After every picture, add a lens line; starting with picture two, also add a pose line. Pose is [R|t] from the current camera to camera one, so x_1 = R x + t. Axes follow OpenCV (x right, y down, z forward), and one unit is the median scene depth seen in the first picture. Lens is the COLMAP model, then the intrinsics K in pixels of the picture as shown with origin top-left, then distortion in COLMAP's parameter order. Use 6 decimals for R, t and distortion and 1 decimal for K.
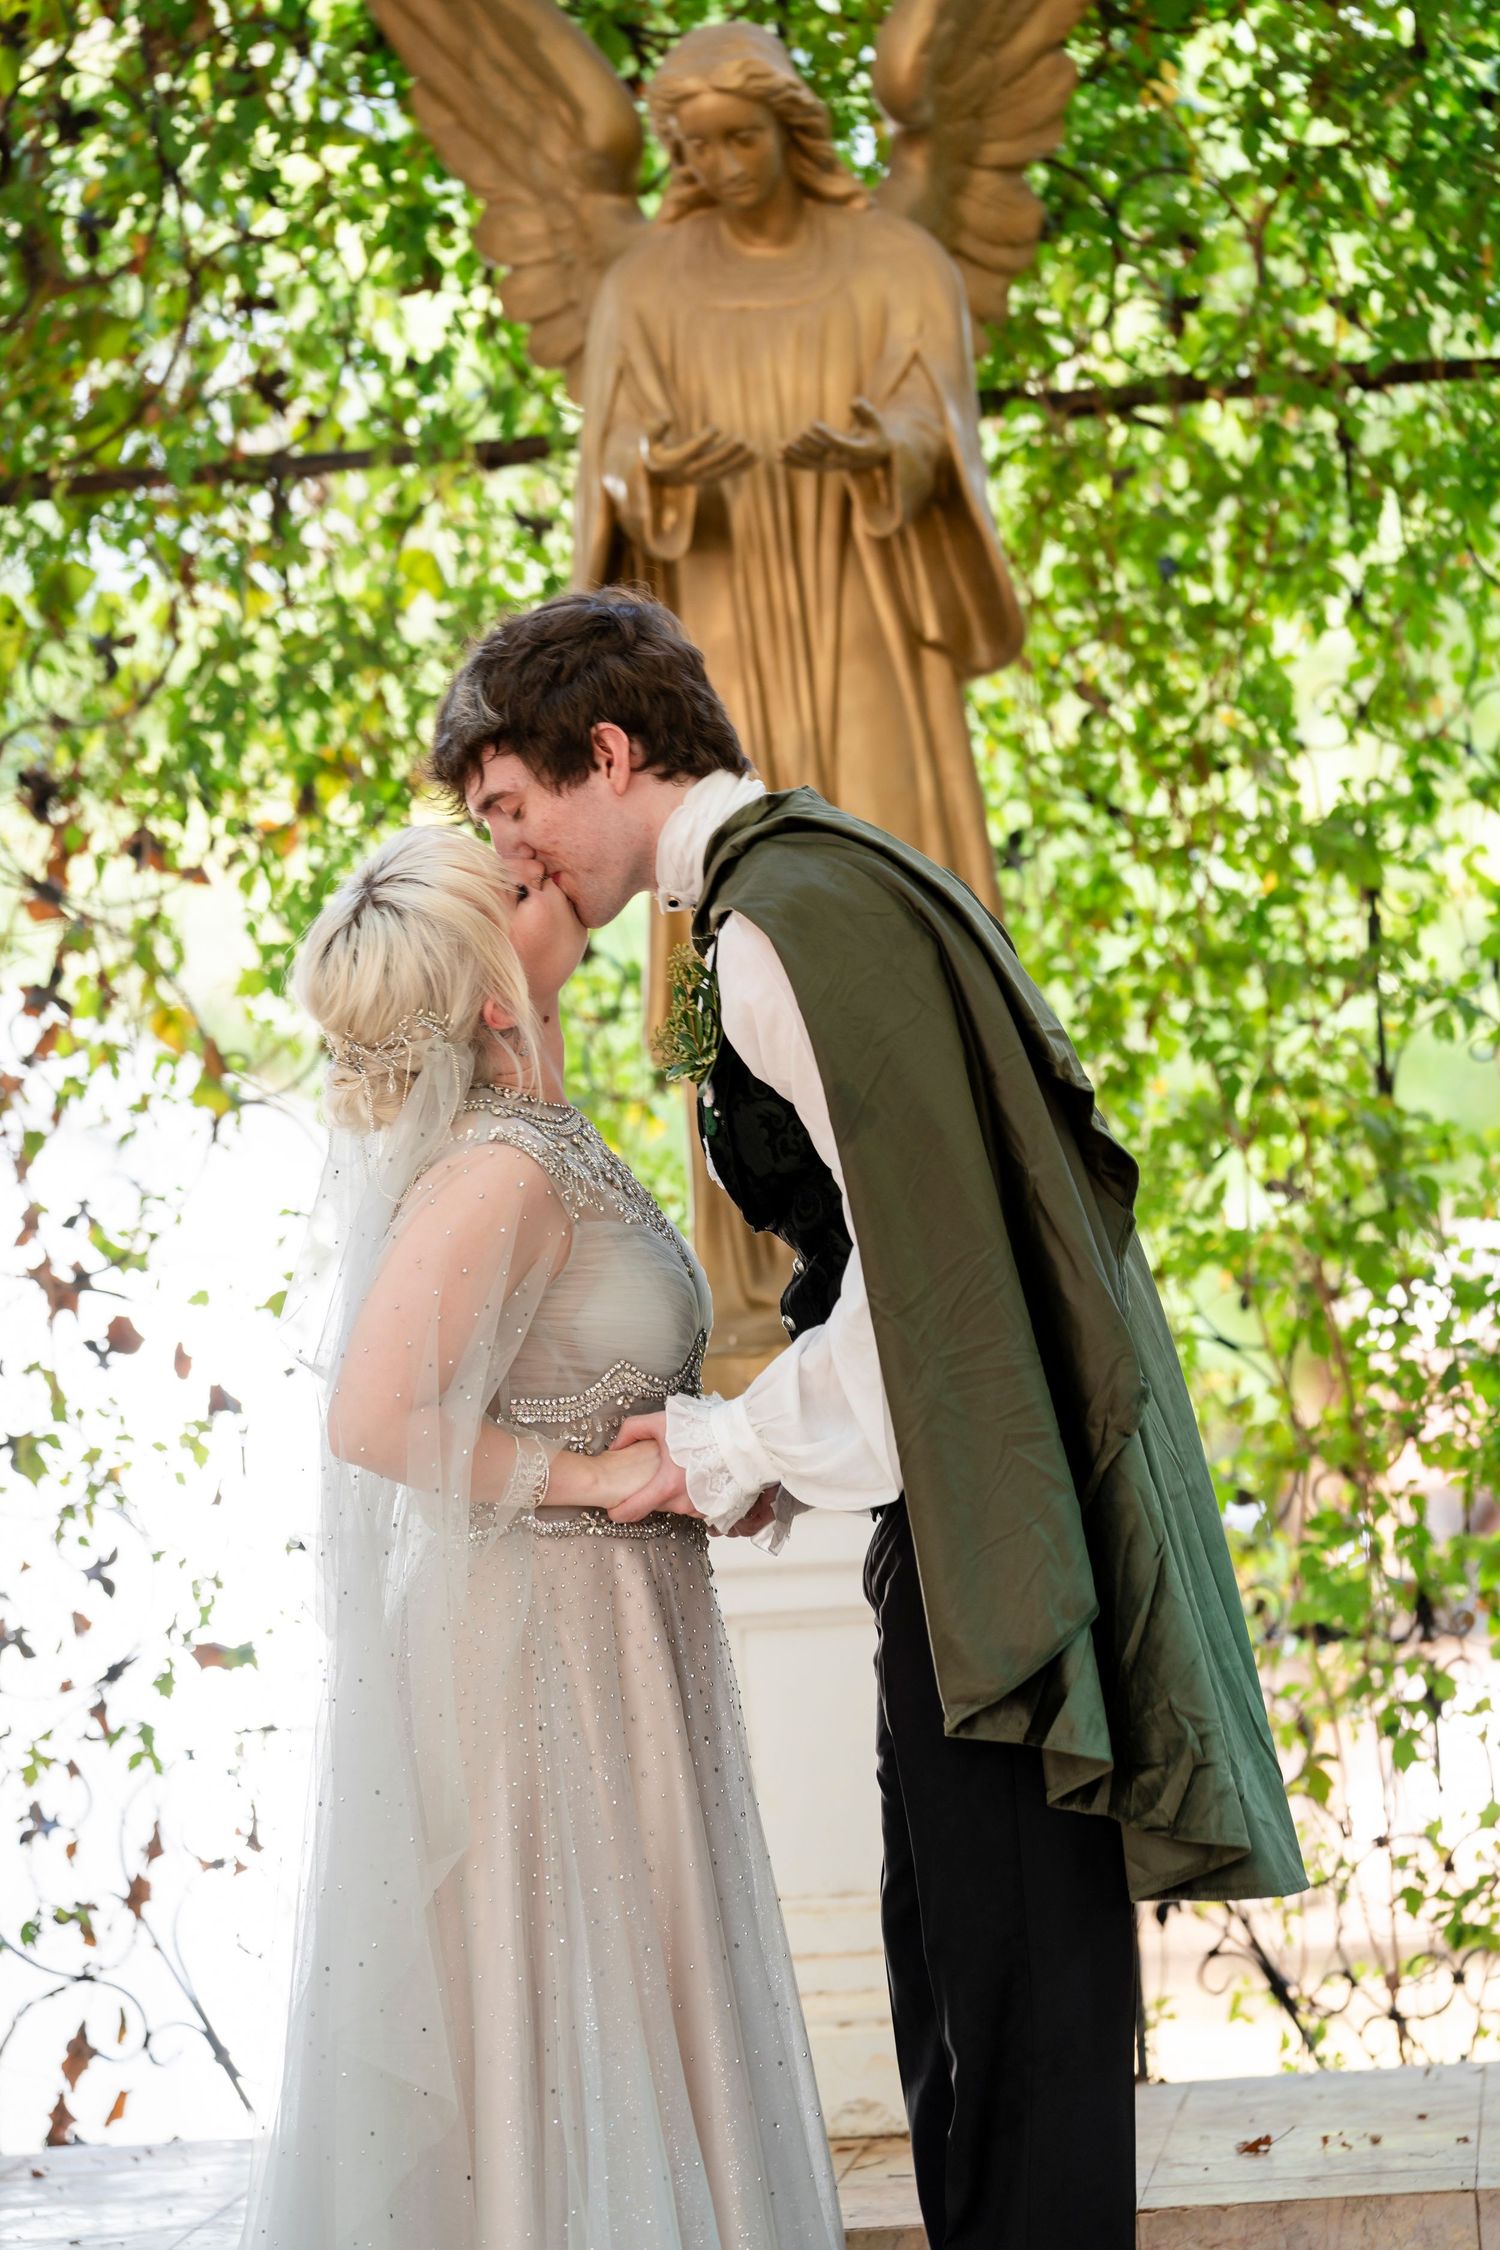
lens RADIAL K [[8690.6, 0, 751.2], [0, 8690.6, 1126.4], [0, 0, 1]] dist [0.413481, 0.000000]
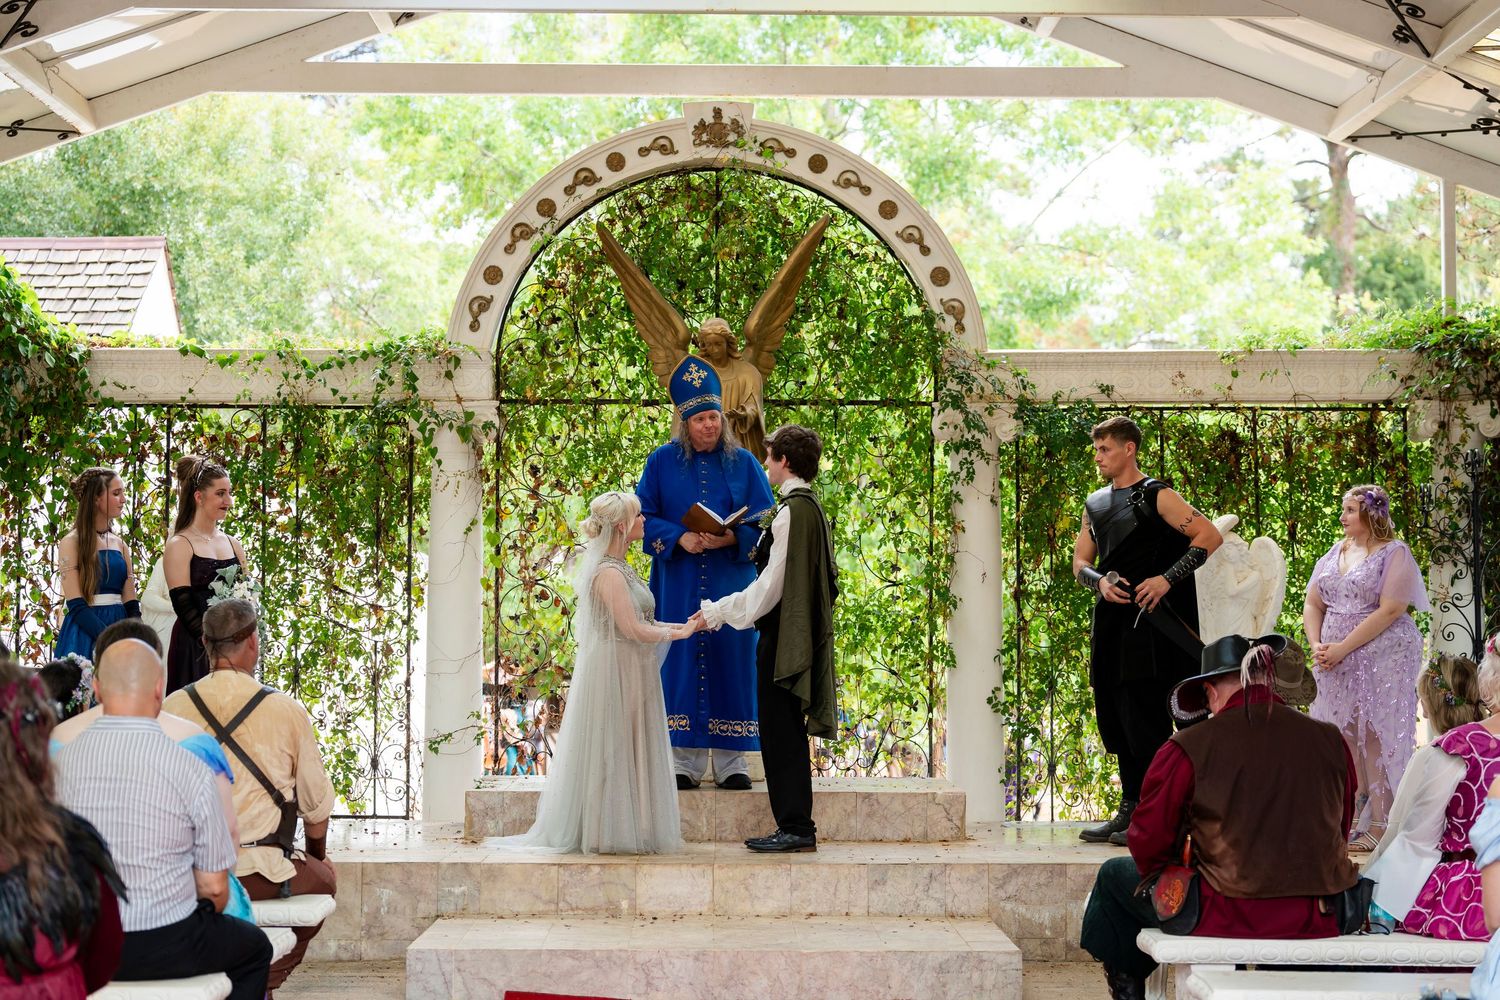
lens RADIAL K [[3126.2, 0, 748.0], [0, 3126.2, 500.2], [0, 0, 1]] dist [0.162869, 0.000000]
pose [[0.991316, 0.081492, 0.103209, -0.137603], [-0.079595, 0.996576, -0.022380, 0.003360], [-0.104680, 0.013970, 0.994408, -0.582723]]
